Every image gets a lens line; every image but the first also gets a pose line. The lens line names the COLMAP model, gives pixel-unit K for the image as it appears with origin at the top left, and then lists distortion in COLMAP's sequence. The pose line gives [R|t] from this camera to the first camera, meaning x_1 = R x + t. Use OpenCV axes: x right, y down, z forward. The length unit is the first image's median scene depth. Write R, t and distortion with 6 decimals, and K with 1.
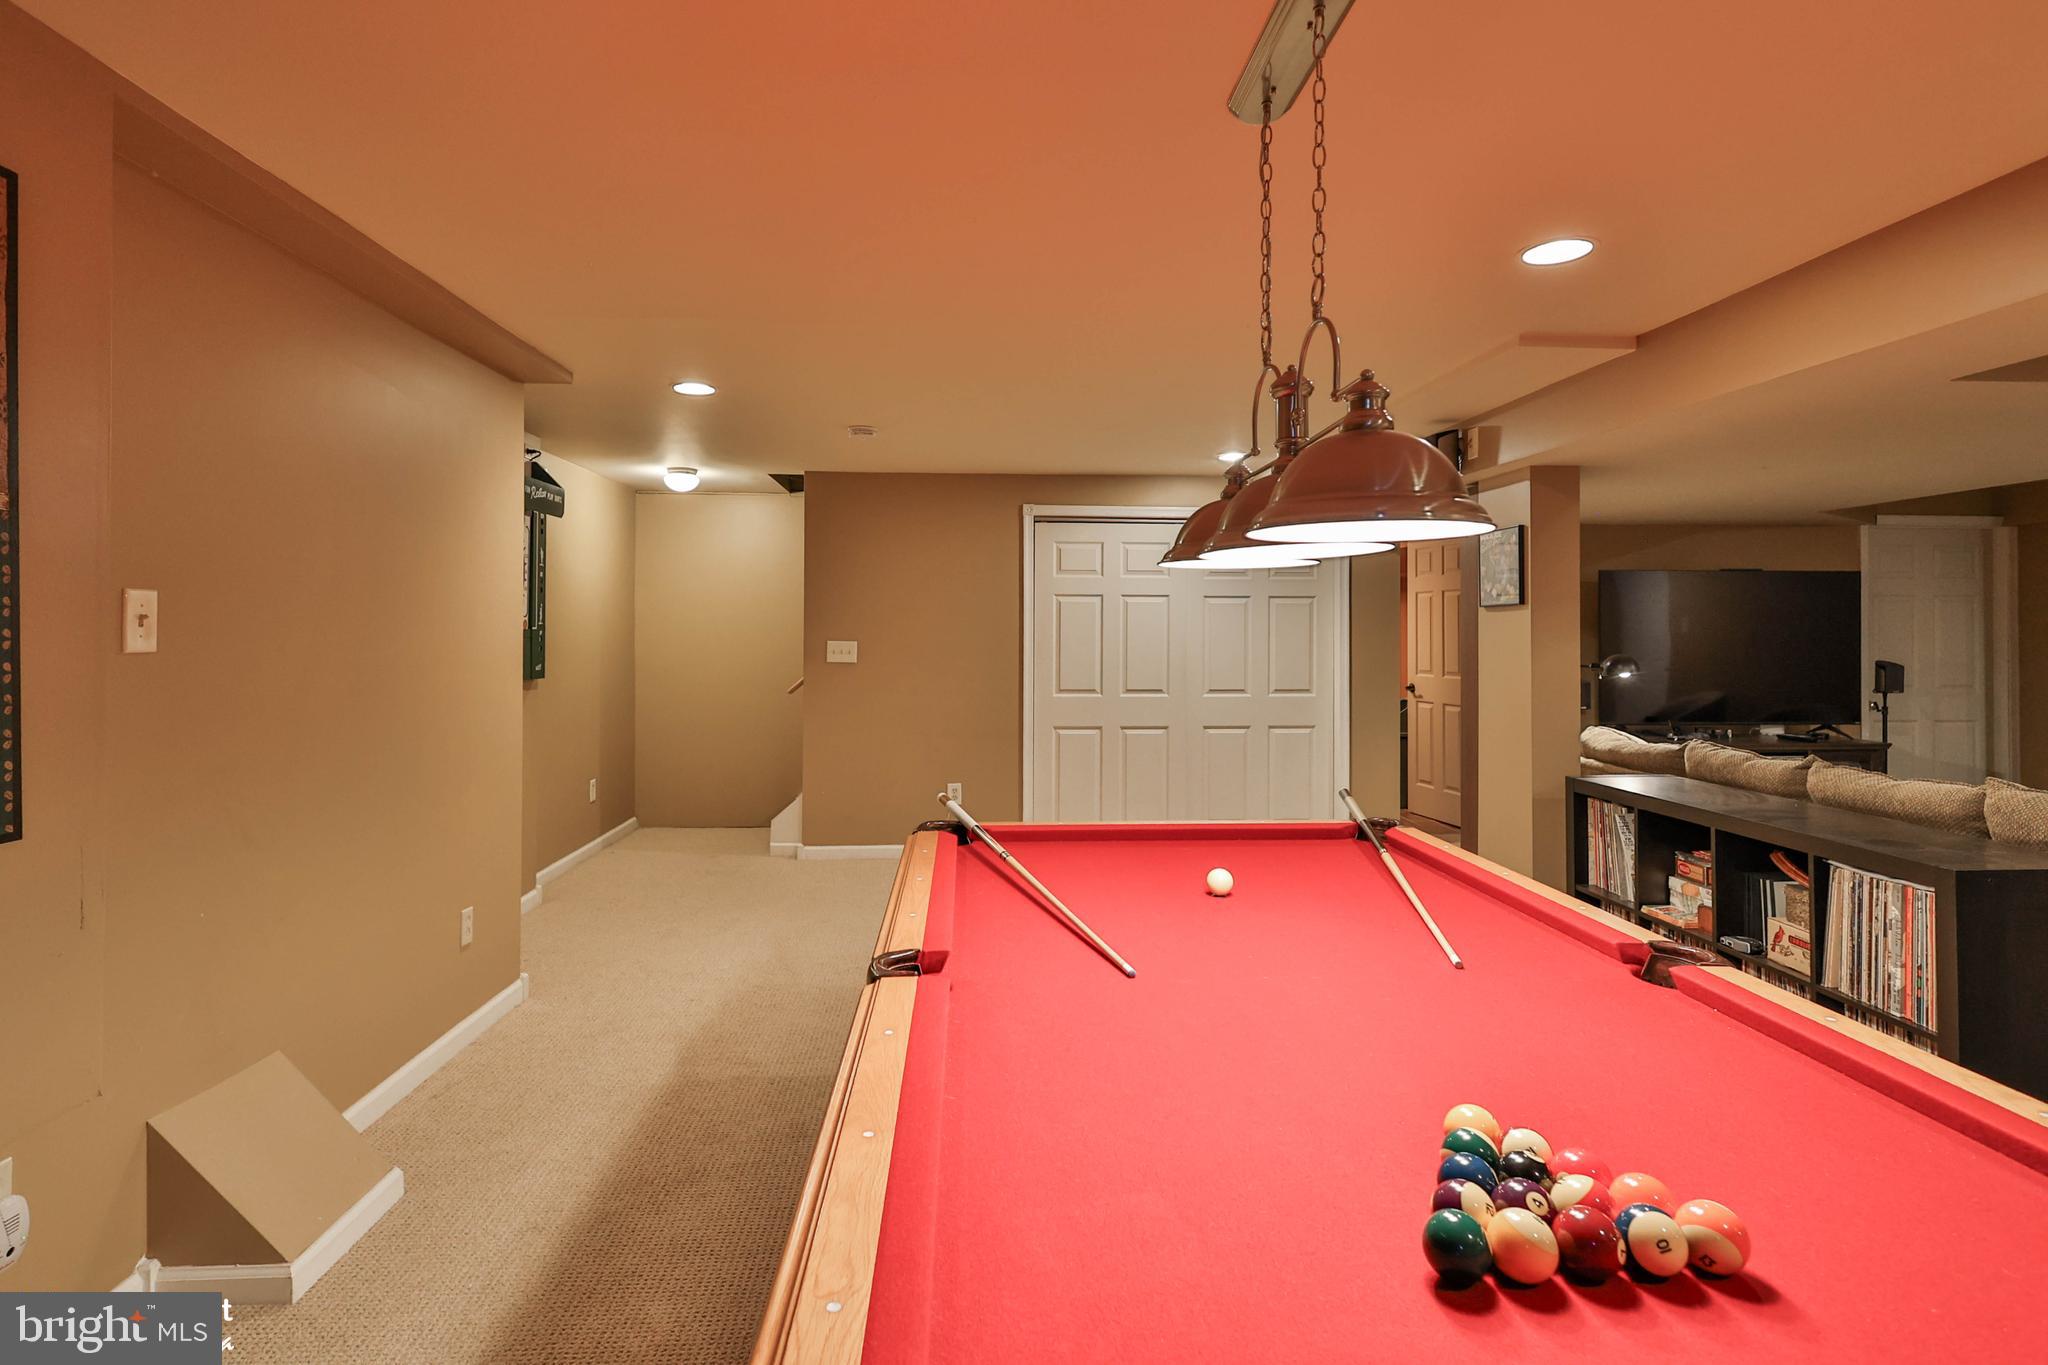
lens RADIAL K [[1048.1, 0, 993.1], [0, 1048.1, 628.2], [0, 0, 1]] dist [-0.000440, -0.000284]
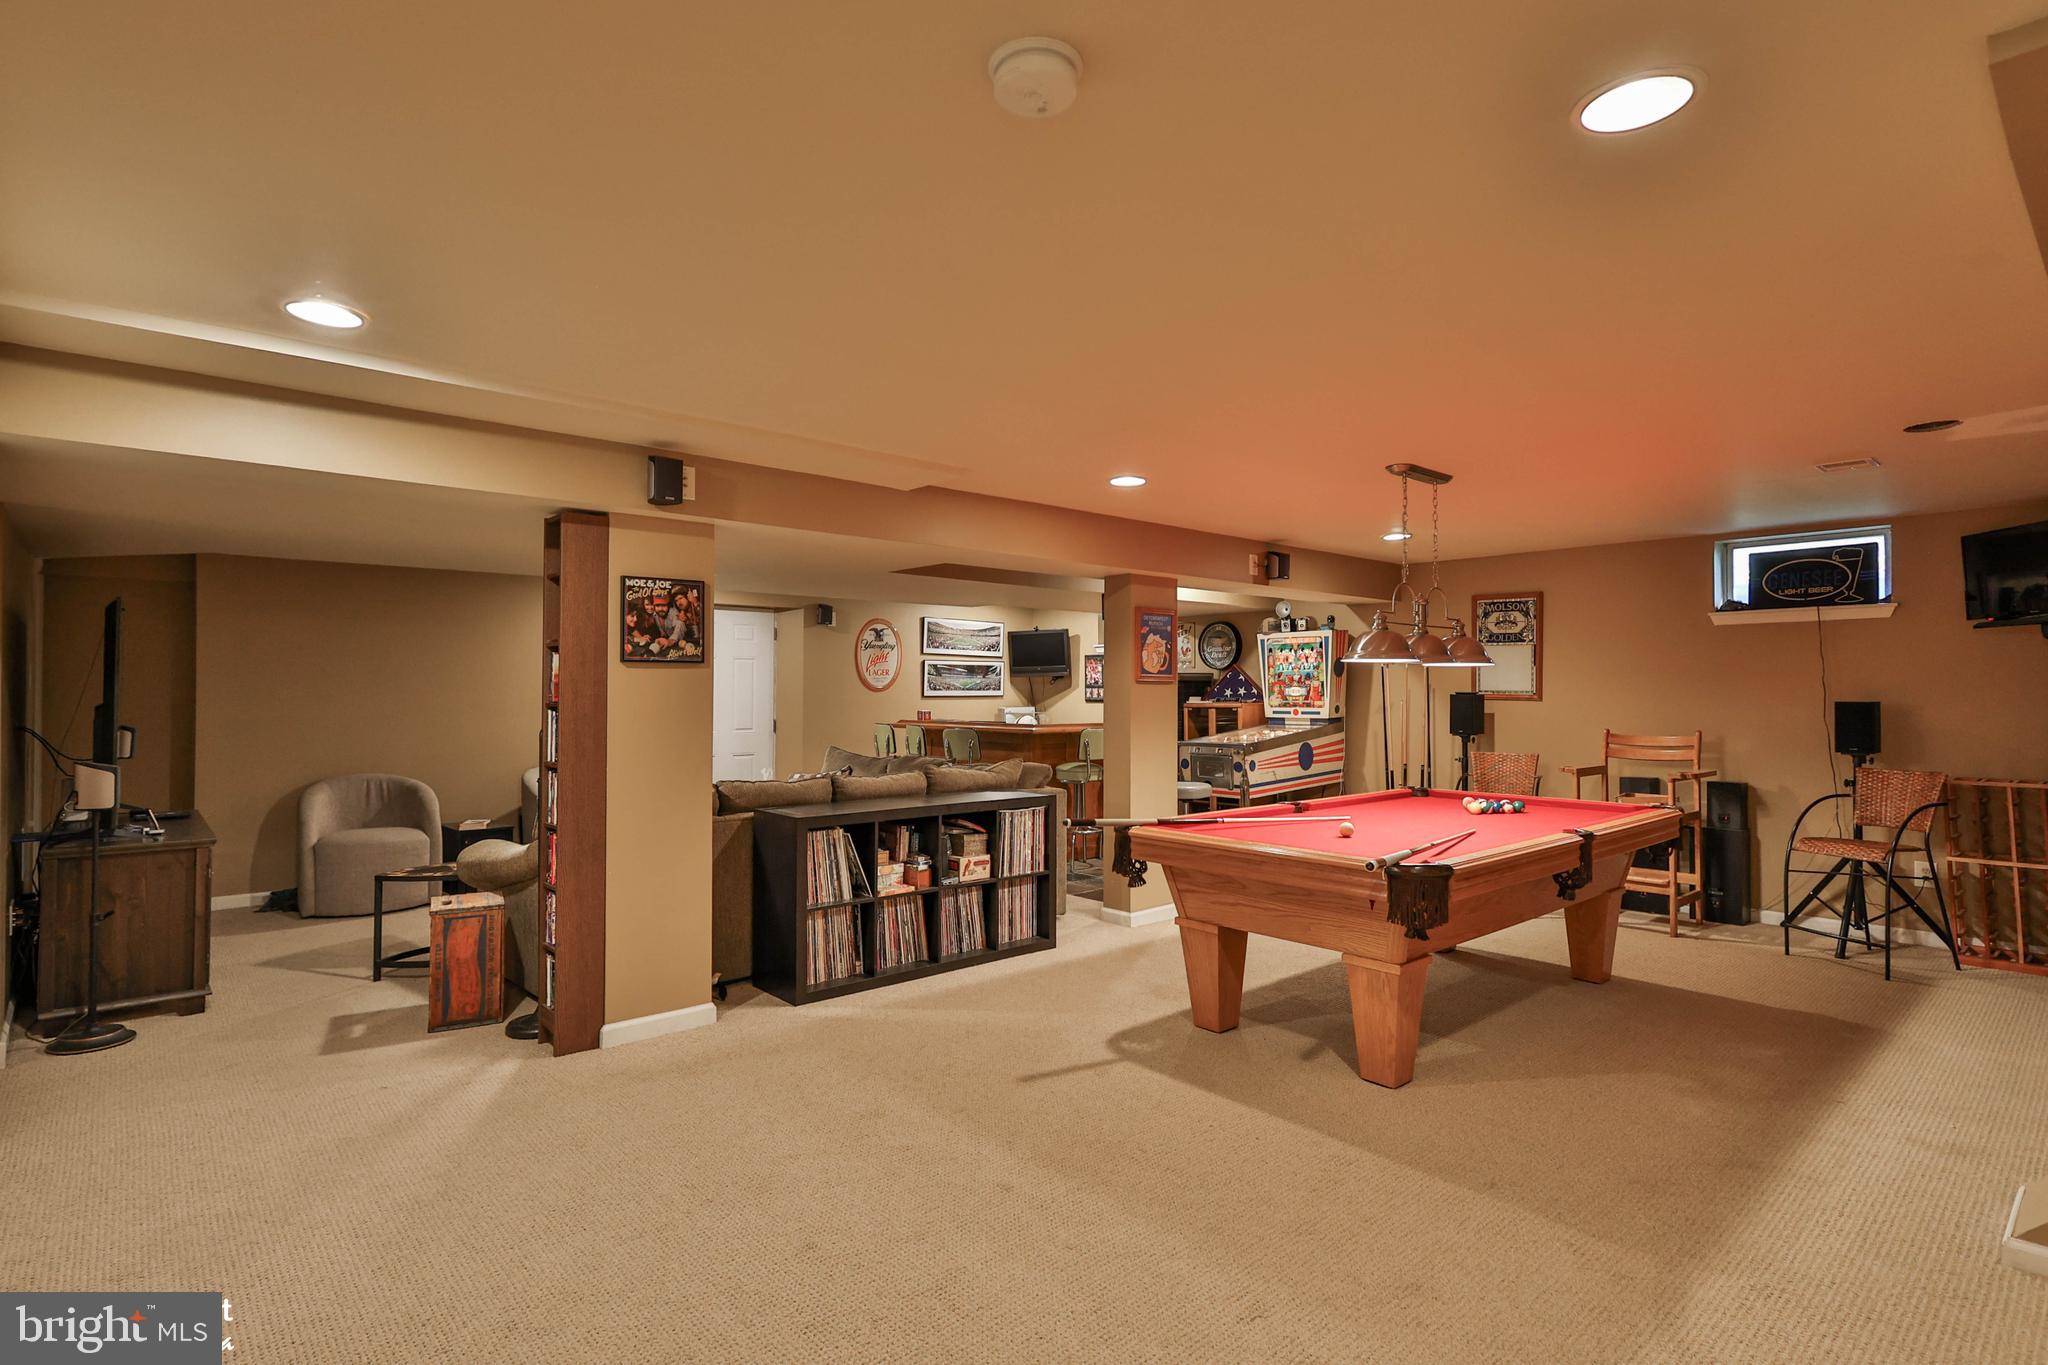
lens RADIAL K [[1022.4, 0, 983.4], [0, 1022.4, 678.3], [0, 0, 1]] dist [-0.000041, -0.000409]
pose [[-0.606488, 0.008338, 0.795049, -0.299986], [-0.006314, 0.999863, -0.015302, 0.003827], [-0.795067, -0.014300, -0.606353, 0.953754]]
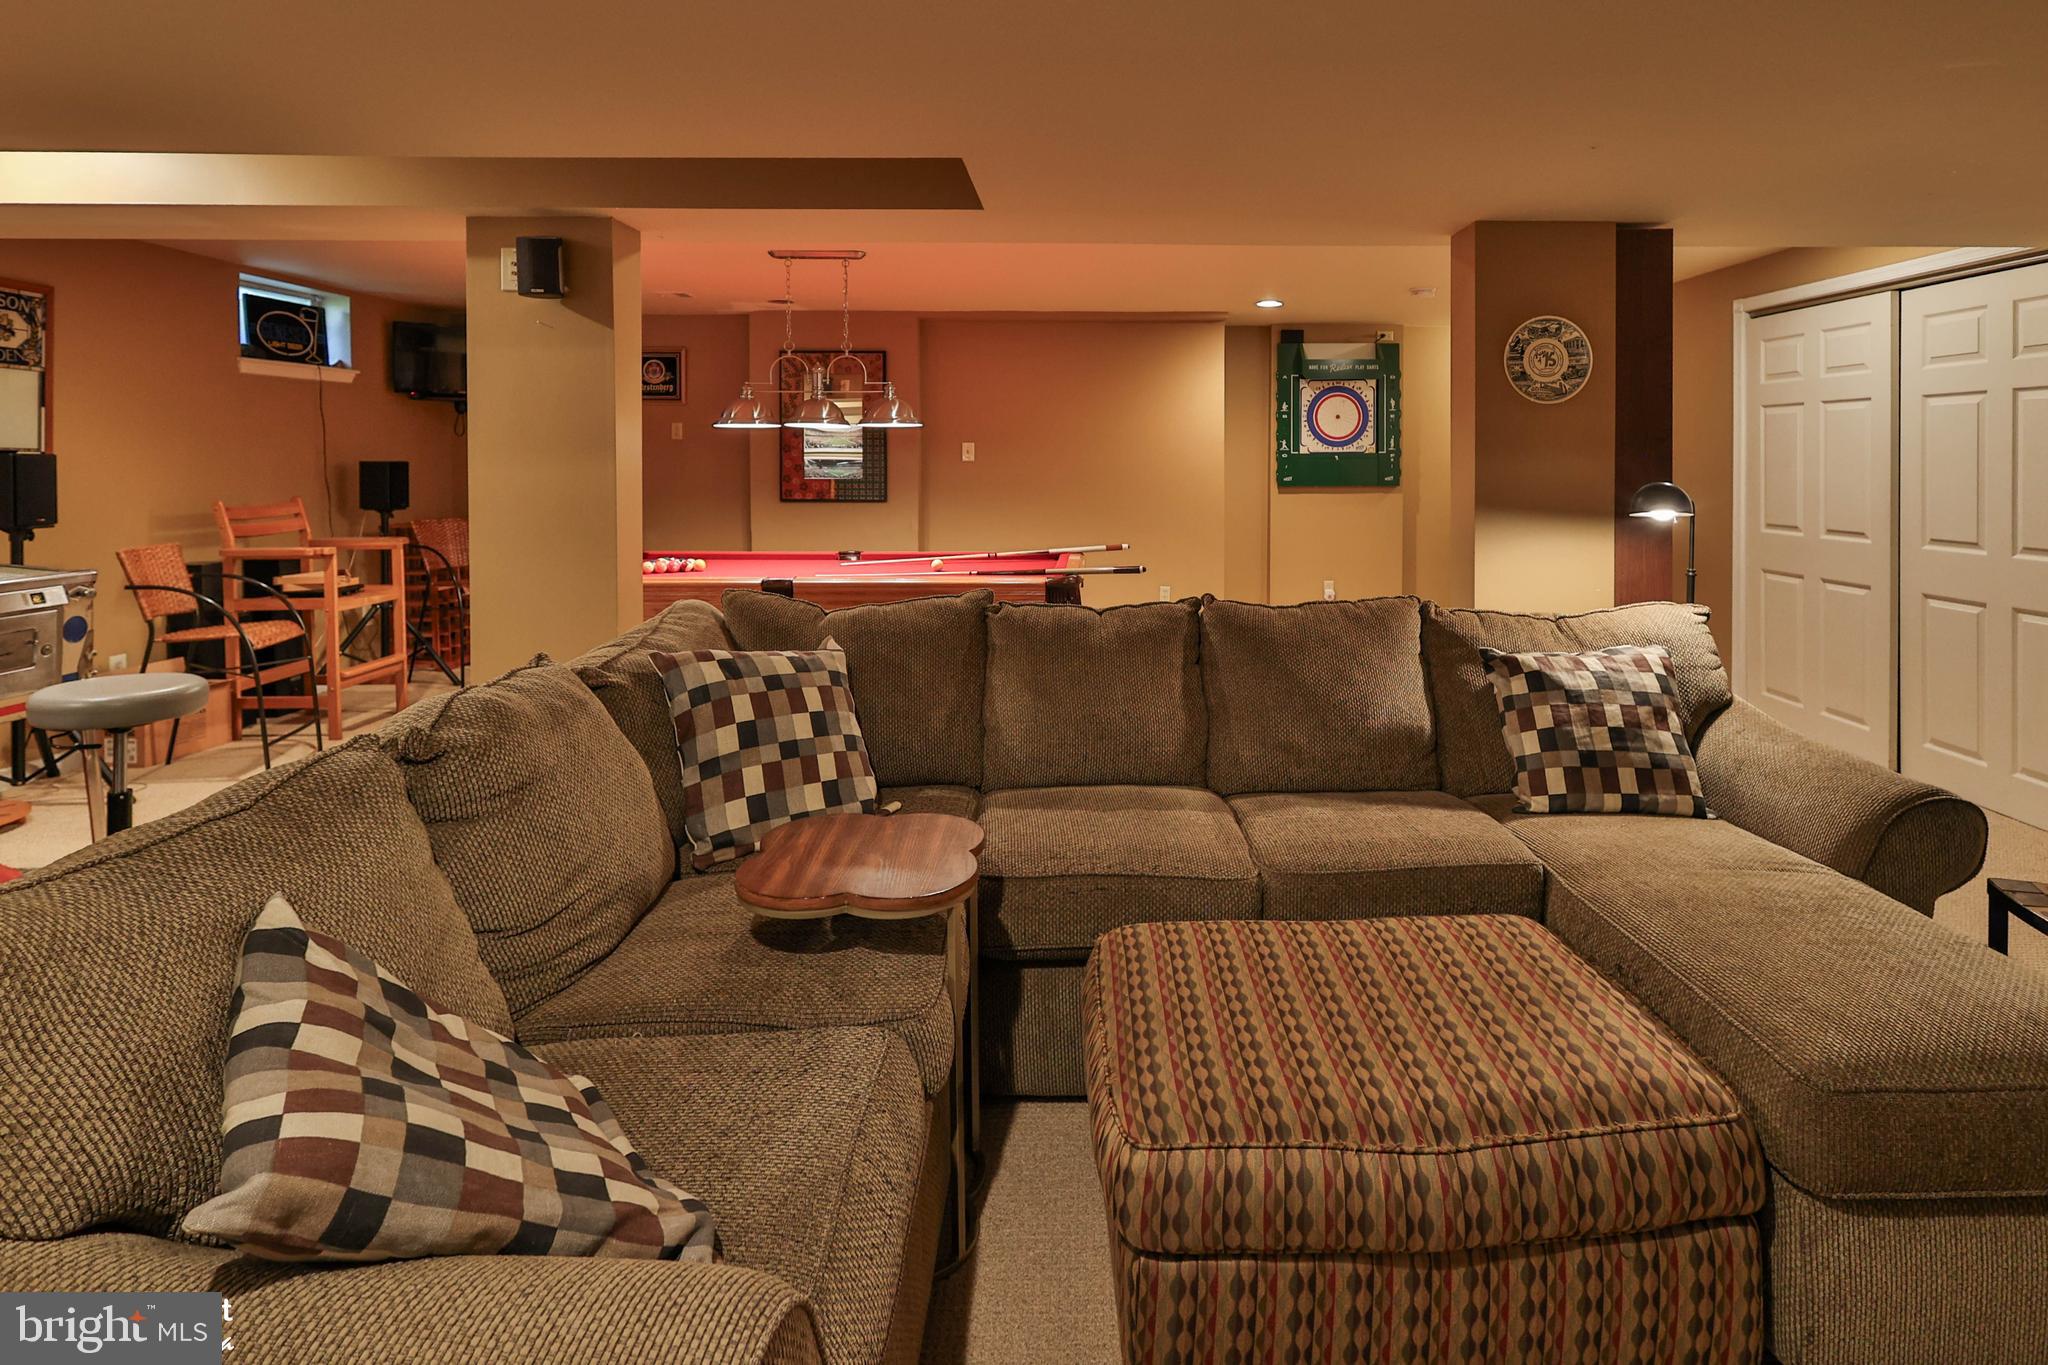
lens RADIAL K [[1069.9, 0, 1096.4], [0, 1069.9, 478.0], [0, 0, 1]] dist [0.010555, 0.000318]
pose [[-0.028977, 0.016686, -0.999441, 0.910846], [0.004706, 0.999852, 0.016556, 0.007705], [0.999569, -0.004224, -0.029051, 0.516497]]
